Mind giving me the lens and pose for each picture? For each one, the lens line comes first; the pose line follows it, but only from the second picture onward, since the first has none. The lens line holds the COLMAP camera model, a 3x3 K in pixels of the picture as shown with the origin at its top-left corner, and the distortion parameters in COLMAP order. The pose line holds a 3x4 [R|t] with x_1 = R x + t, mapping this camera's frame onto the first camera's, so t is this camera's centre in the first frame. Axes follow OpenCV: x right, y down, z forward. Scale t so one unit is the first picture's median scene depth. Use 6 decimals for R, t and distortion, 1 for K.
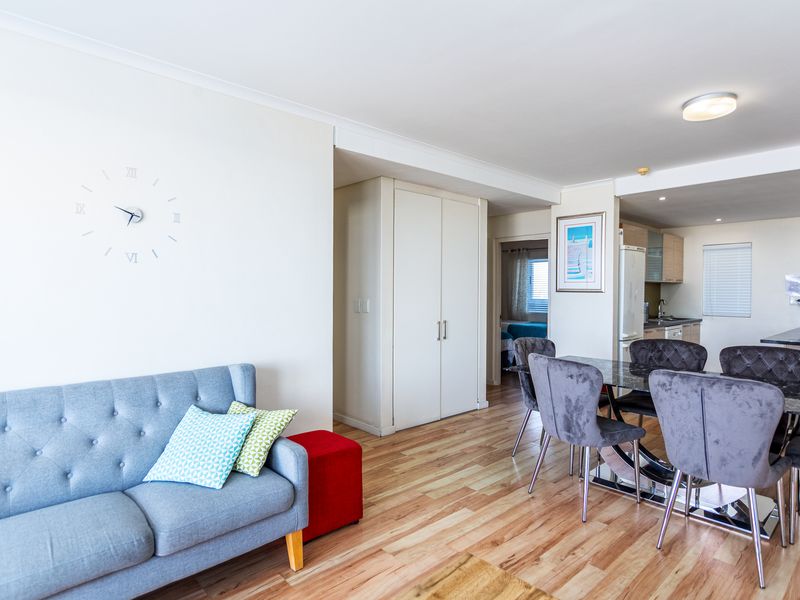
lens RADIAL K [[447.7, 0, 394.7], [0, 447.7, 296.1], [0, 0, 1]] dist [0.006343, 0.000987]
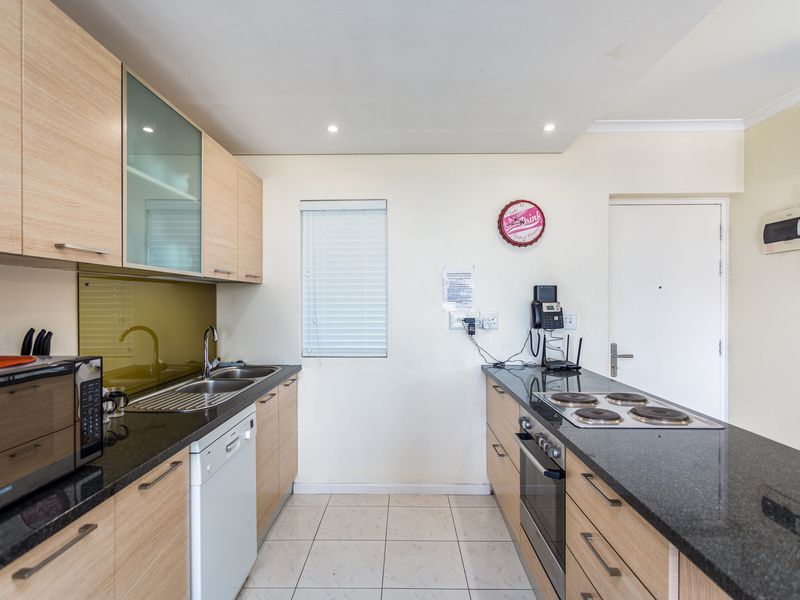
lens RADIAL K [[447.7, 0, 396.6], [0, 447.7, 301.2], [0, 0, 1]] dist [0.006343, 0.000987]
pose [[0.673164, -0.007536, 0.739455, 0.418856], [0.014753, 0.999886, -0.003240, -0.009880], [-0.739346, 0.013090, 0.673199, 0.627932]]
